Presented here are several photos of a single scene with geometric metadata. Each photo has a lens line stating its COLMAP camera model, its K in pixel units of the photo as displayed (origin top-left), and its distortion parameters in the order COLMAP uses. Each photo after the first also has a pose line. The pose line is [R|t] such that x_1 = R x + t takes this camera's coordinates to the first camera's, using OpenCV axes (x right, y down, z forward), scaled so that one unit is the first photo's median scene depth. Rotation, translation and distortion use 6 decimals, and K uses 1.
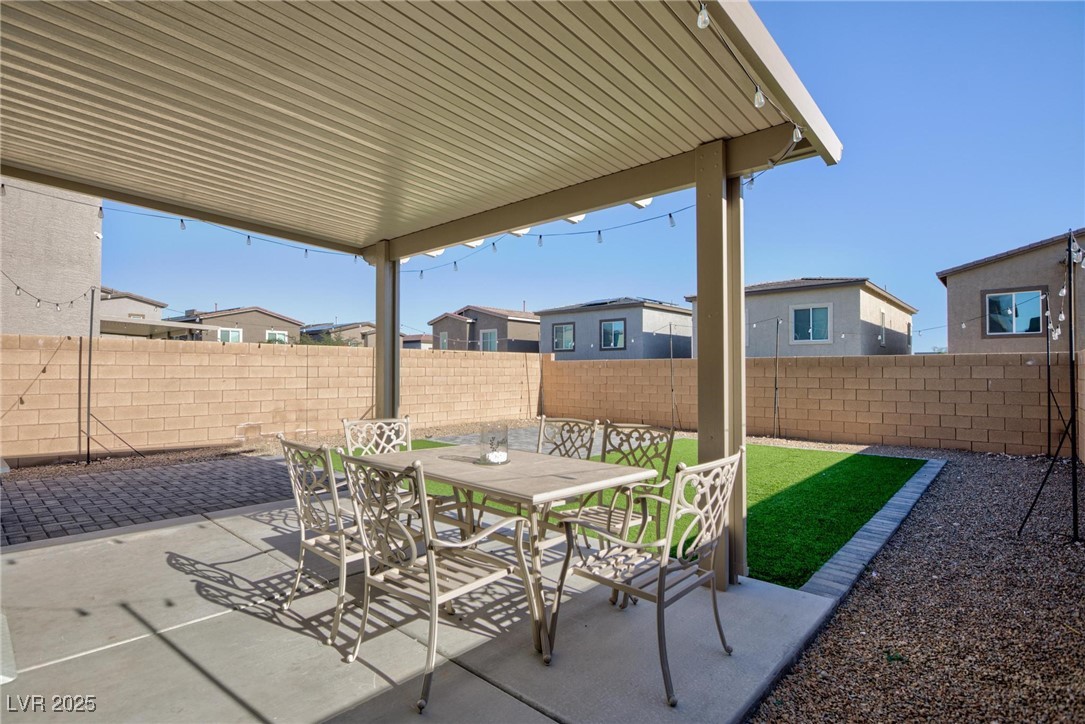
lens RADIAL K [[526.9, 0, 542.5], [0, 526.9, 362.0], [0, 0, 1]] dist [-0.000159, -0.000013]
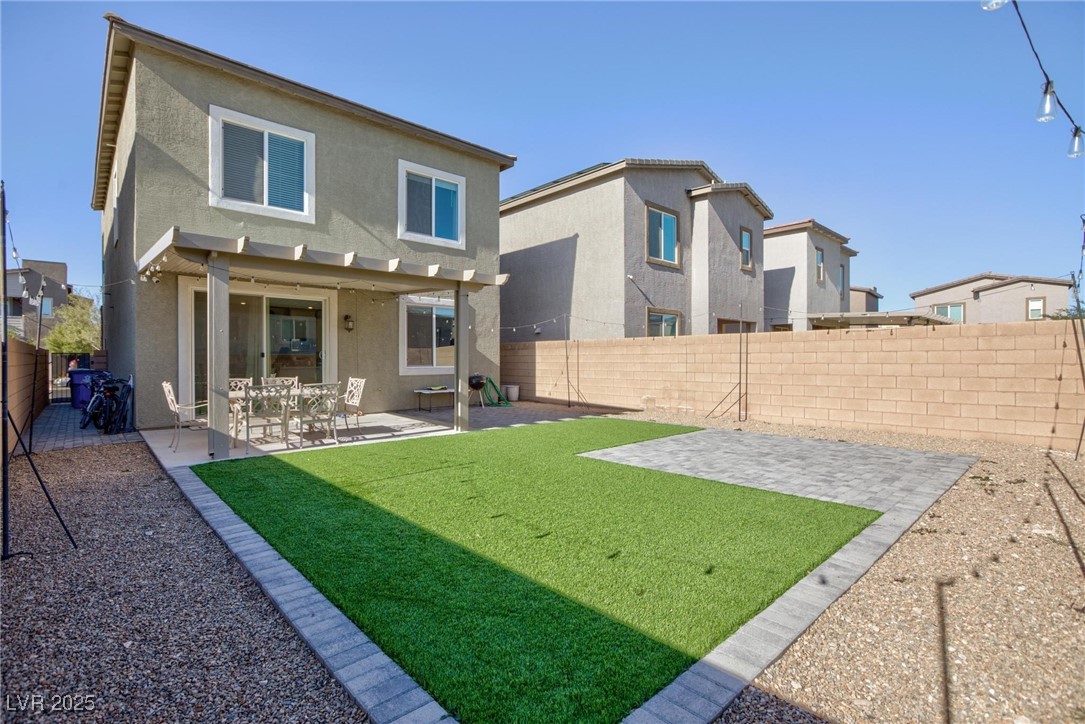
lens RADIAL K [[504.4, 0, 548.5], [0, 504.4, 364.9], [0, 0, 1]] dist [-0.012062, 0.000680]
pose [[-0.078061, 0.012326, -0.996872, 0.721860], [0.022776, 0.999685, 0.010578, 0.014789], [0.996688, -0.021879, -0.078317, 0.800090]]
